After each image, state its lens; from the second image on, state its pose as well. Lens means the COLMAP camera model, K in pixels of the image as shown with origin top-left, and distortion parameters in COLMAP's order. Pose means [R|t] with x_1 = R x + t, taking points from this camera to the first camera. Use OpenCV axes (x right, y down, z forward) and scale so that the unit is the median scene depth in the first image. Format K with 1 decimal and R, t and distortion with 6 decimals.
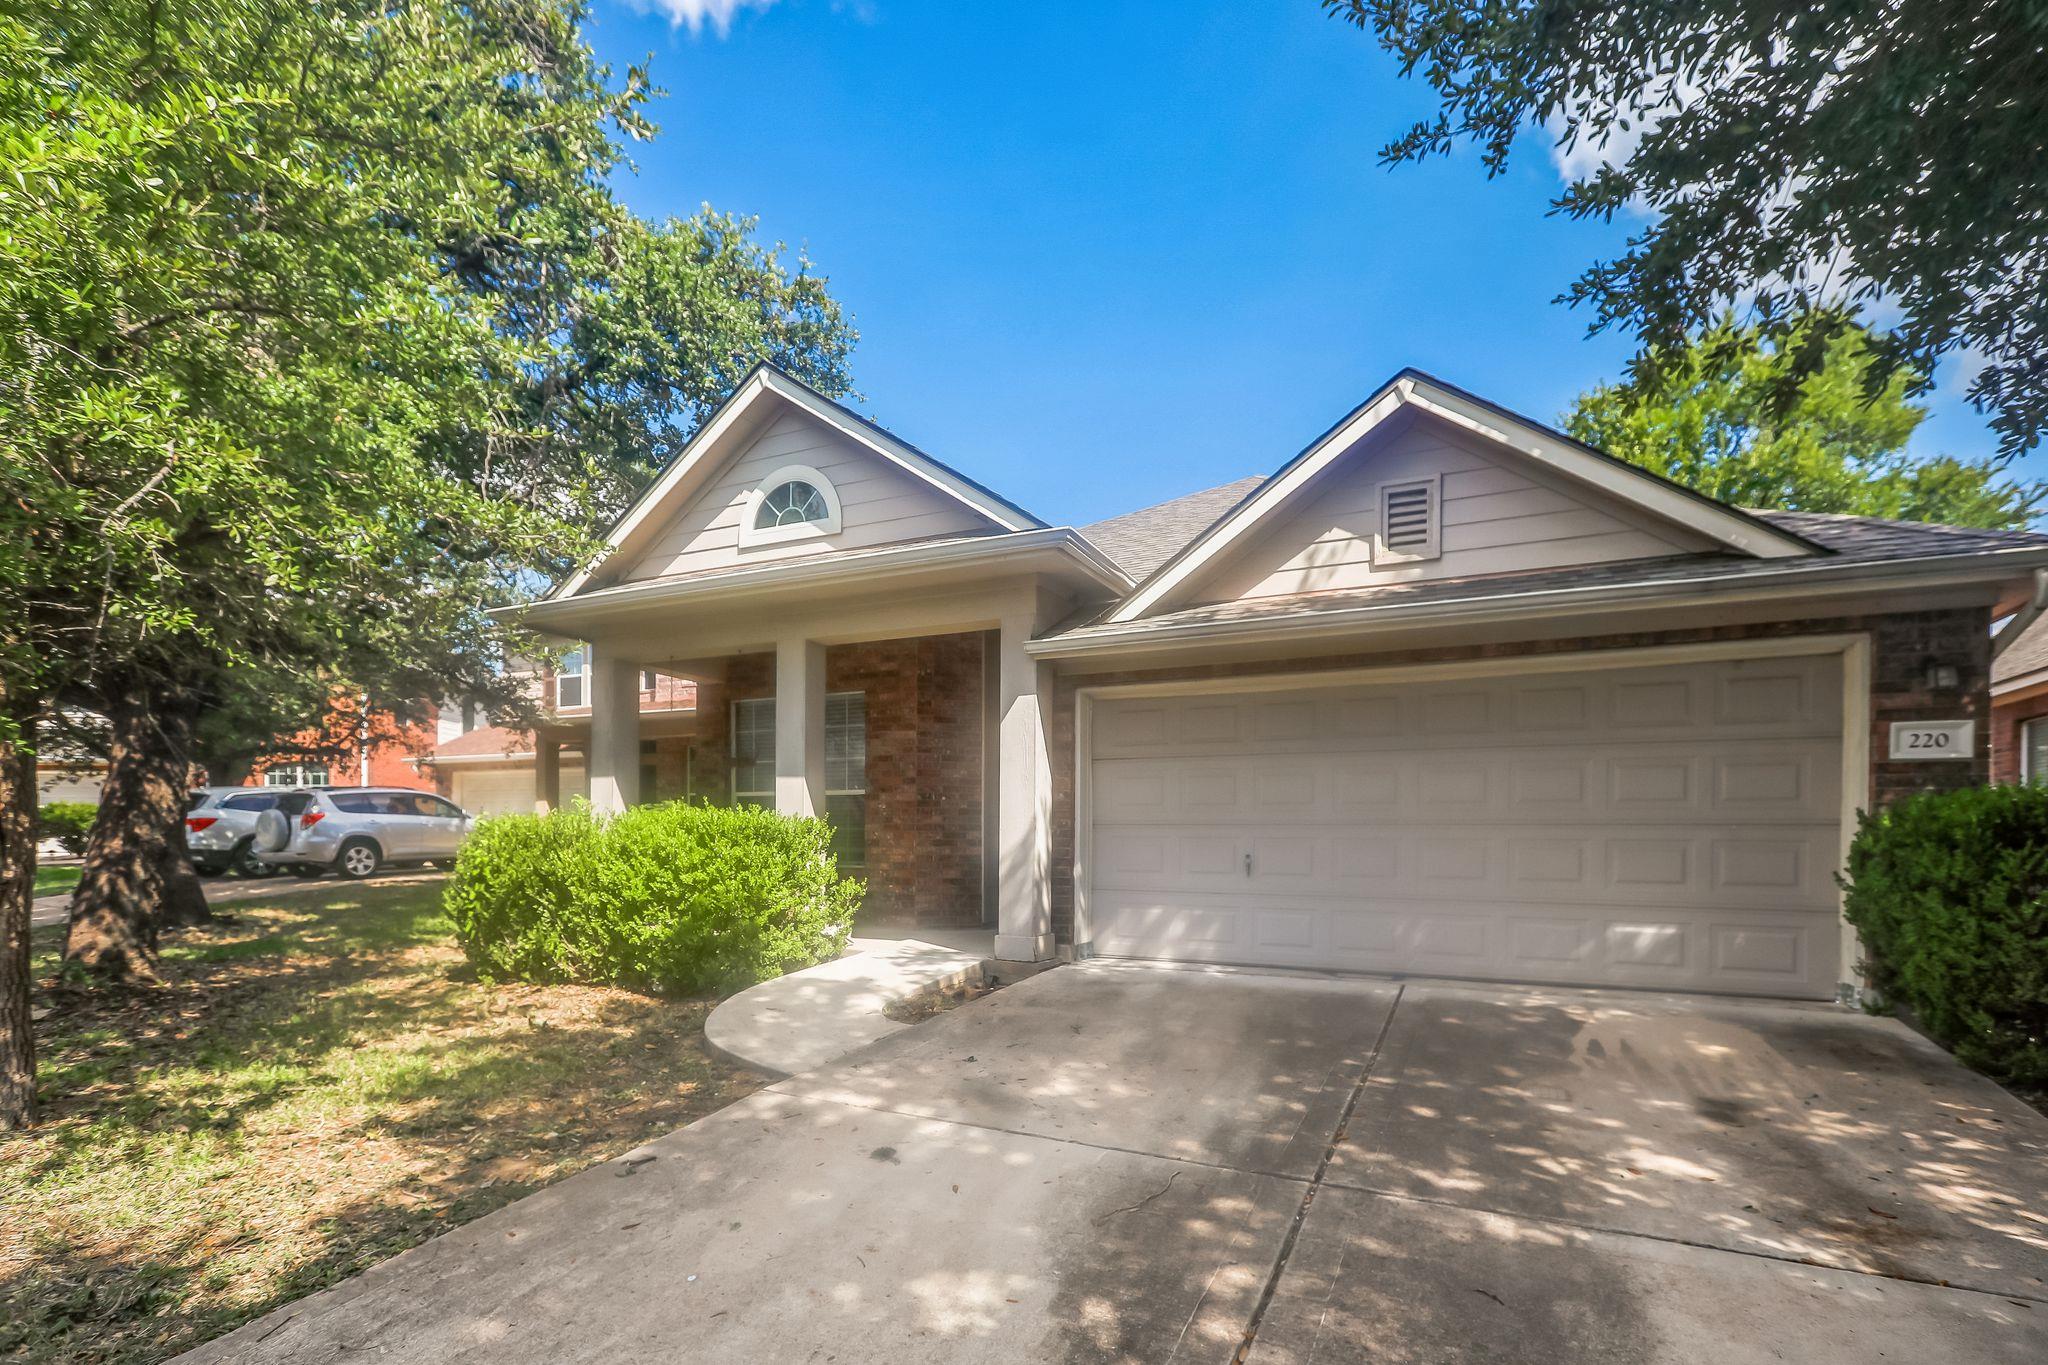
lens RADIAL K [[954.9, 0, 1054.1], [0, 954.9, 855.7], [0, 0, 1]] dist [0.000739, -0.000342]
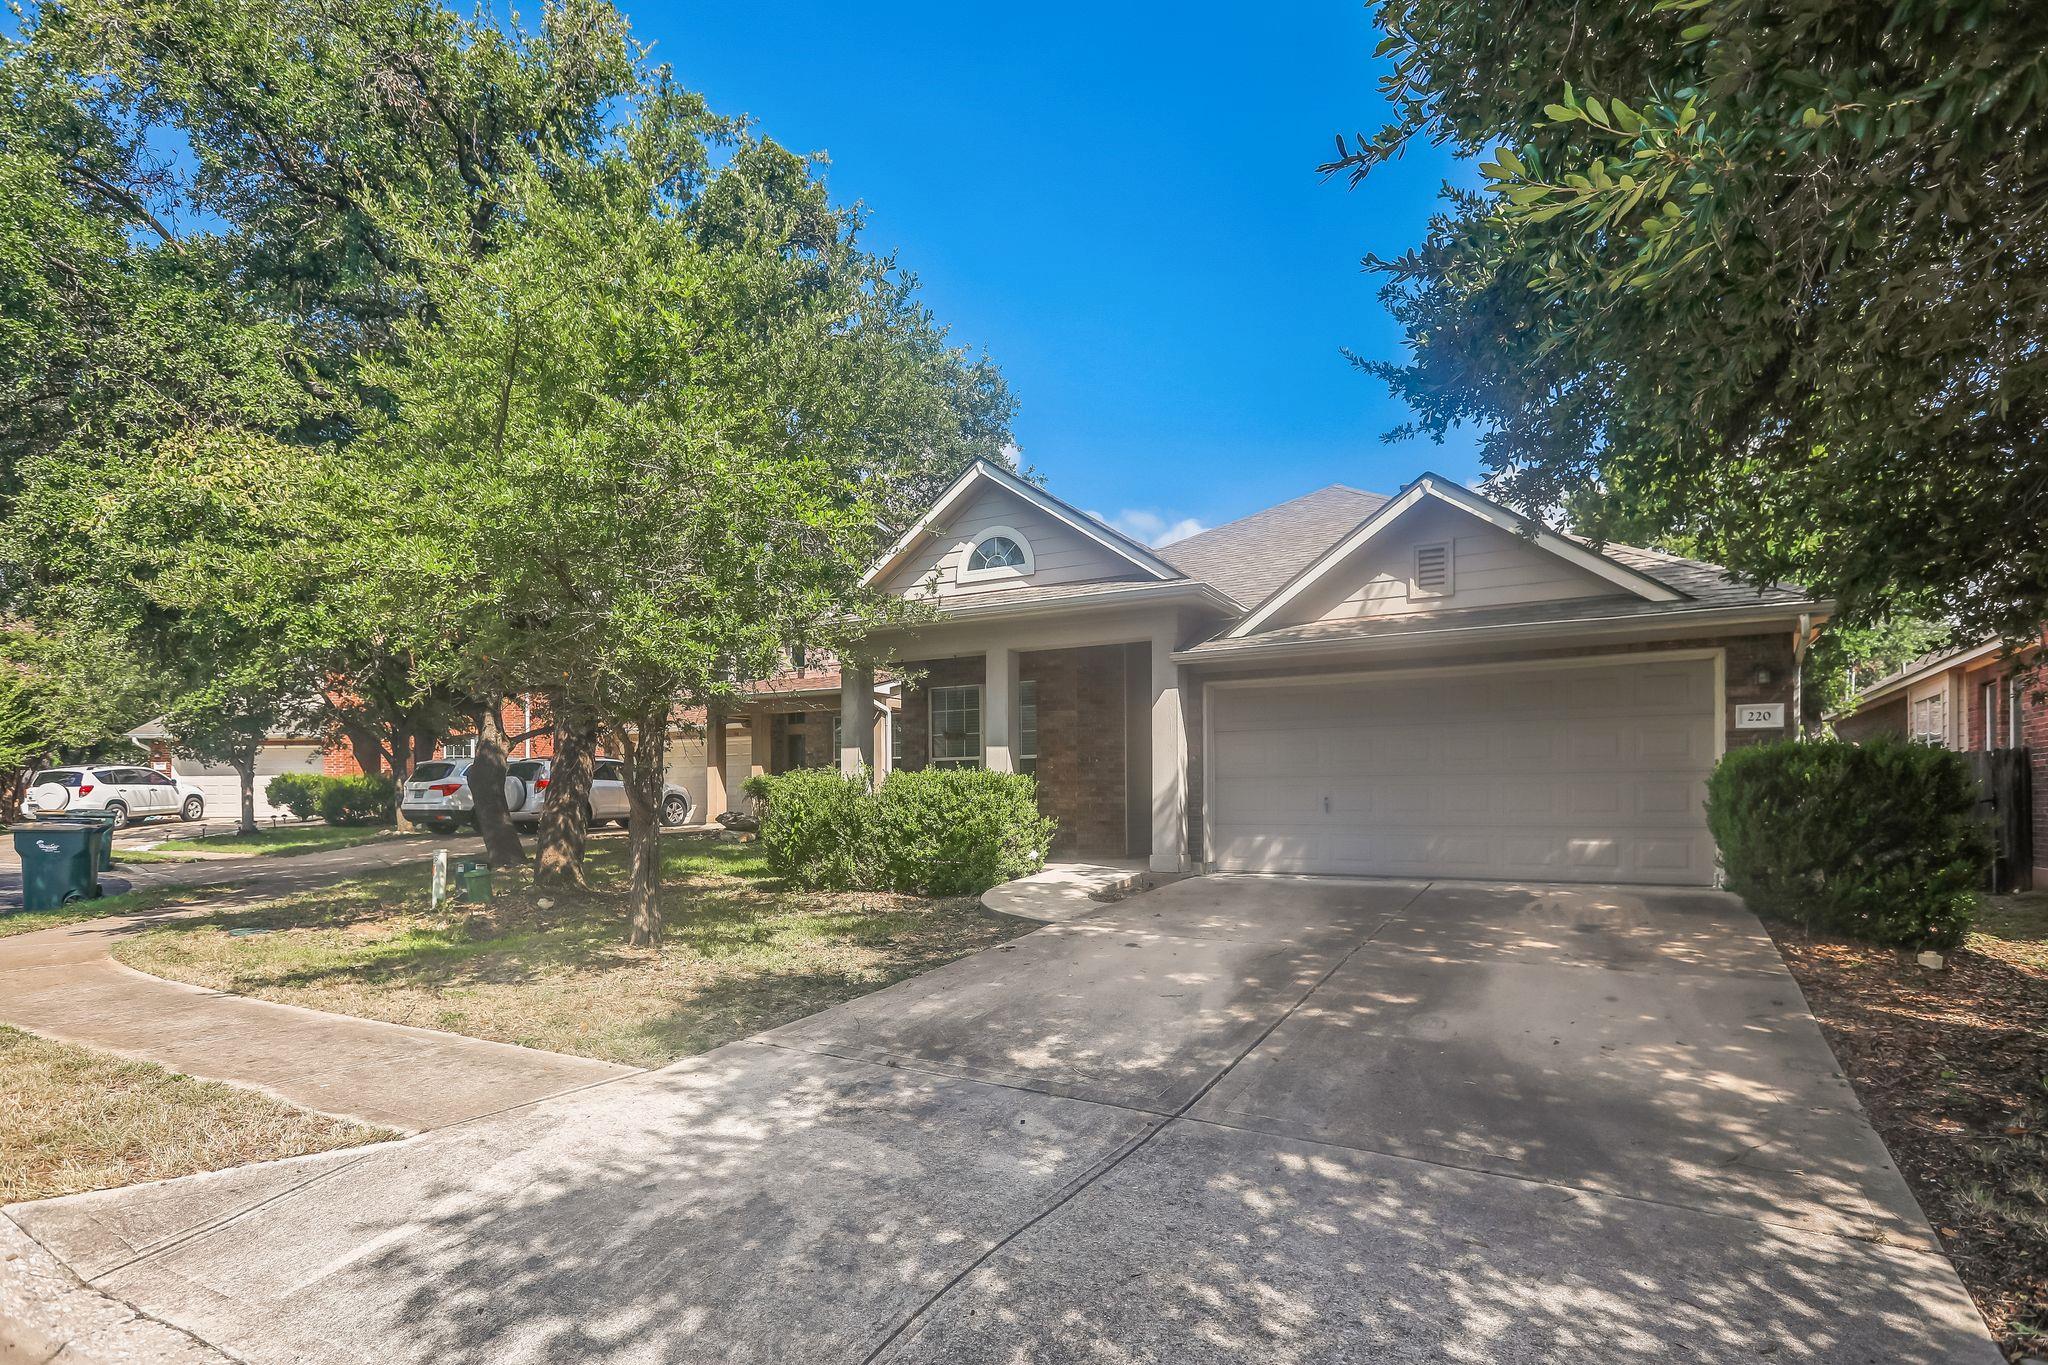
lens RADIAL K [[1047.2, 0, 1078.8], [0, 1047.2, 815.5], [0, 0, 1]] dist [0.019667, -0.000008]
pose [[0.998891, -0.009171, -0.046177, -0.098687], [0.008846, 0.999935, -0.007241, 0.035730], [0.046241, 0.006824, 0.998907, -0.614567]]
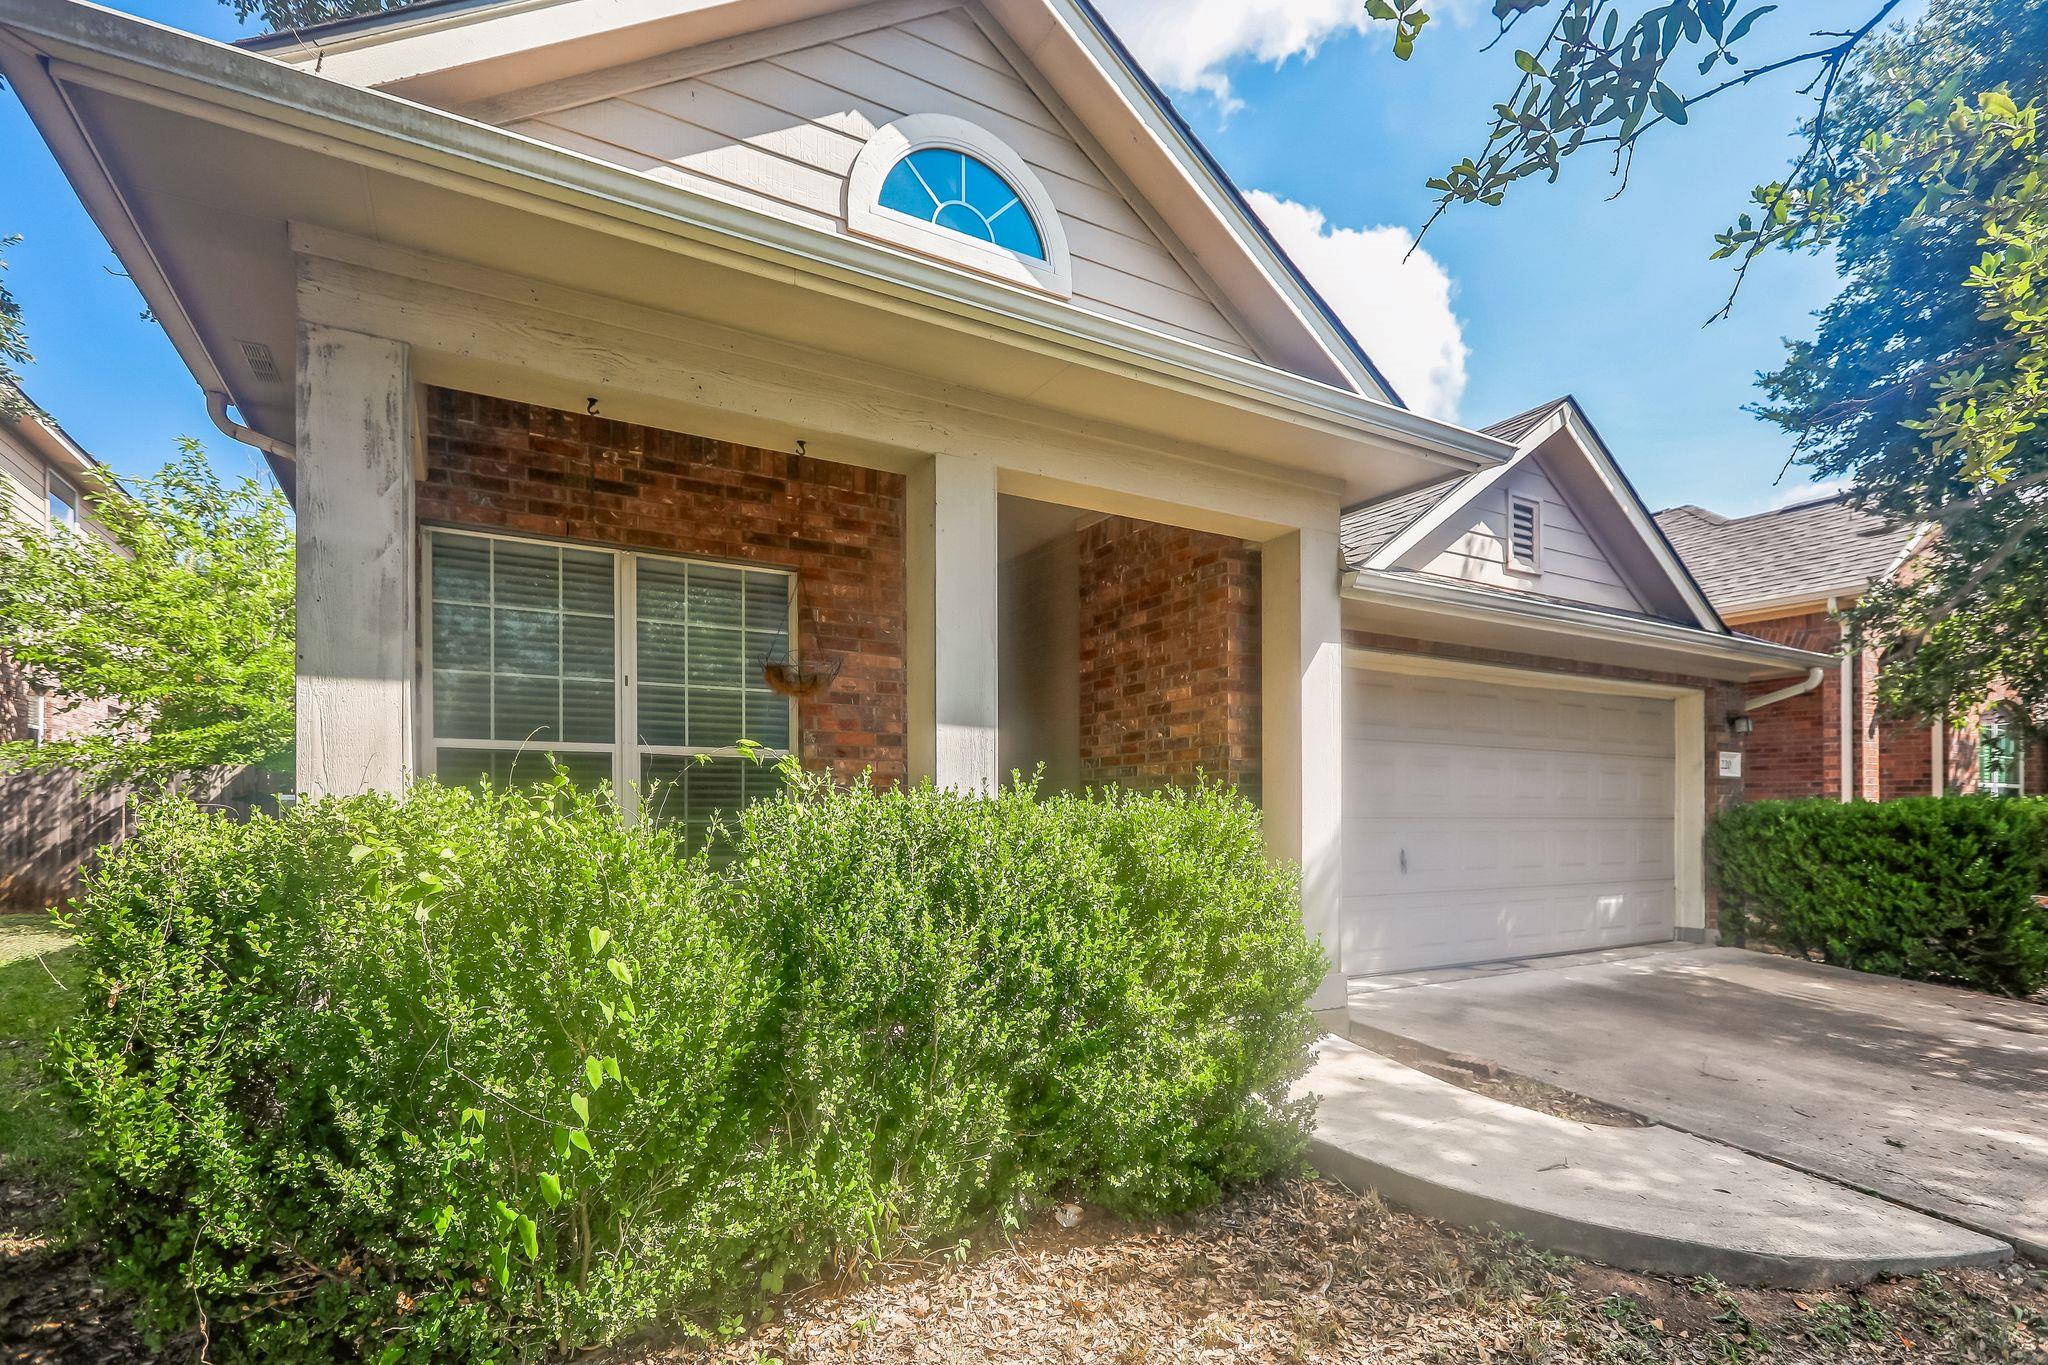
lens RADIAL K [[954.9, 0, 1044.9], [0, 954.9, 821.5], [0, 0, 1]] dist [0.000739, -0.000342]
pose [[0.589528, -0.011316, 0.807668, -0.769194], [0.012202, 0.999913, 0.005104, -0.039165], [-0.807655, 0.006846, 0.589615, 0.763653]]
